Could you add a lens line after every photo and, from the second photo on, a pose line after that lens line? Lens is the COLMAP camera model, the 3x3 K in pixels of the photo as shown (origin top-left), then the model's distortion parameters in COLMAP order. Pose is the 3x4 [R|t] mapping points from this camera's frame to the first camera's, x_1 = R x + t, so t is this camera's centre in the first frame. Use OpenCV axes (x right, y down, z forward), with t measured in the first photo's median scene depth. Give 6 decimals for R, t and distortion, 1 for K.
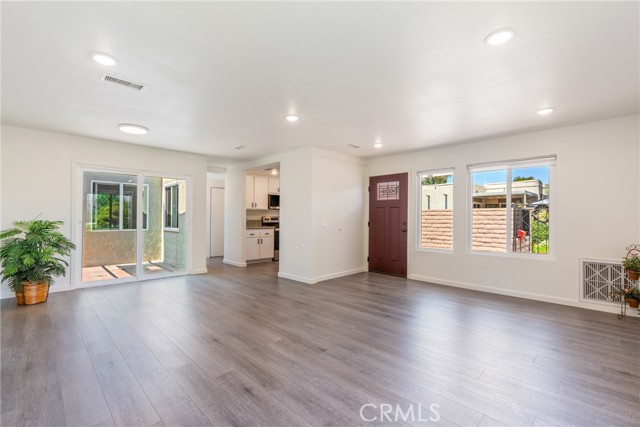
lens RADIAL K [[291.0, 0, 314.7], [0, 291.0, 217.4], [0, 0, 1]] dist [-0.007593, 0.002460]
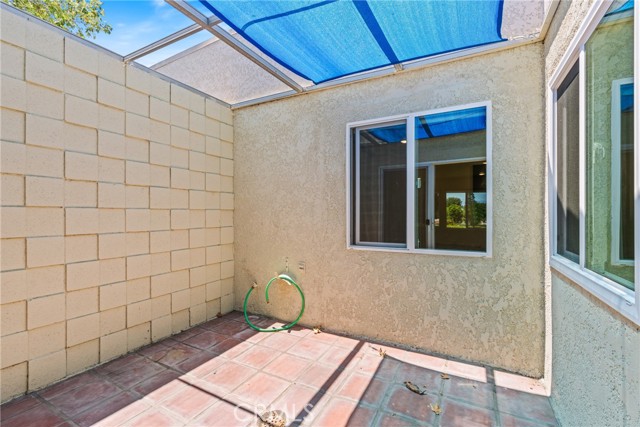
lens RADIAL K [[291.0, 0, 317.6], [0, 291.0, 212.4], [0, 0, 1]] dist [-0.007593, 0.002460]
pose [[0.302298, -0.006283, -0.953193, -0.375207], [0.004246, 0.999977, -0.005245, -0.000627], [0.953204, -0.002462, 0.302318, 0.800978]]
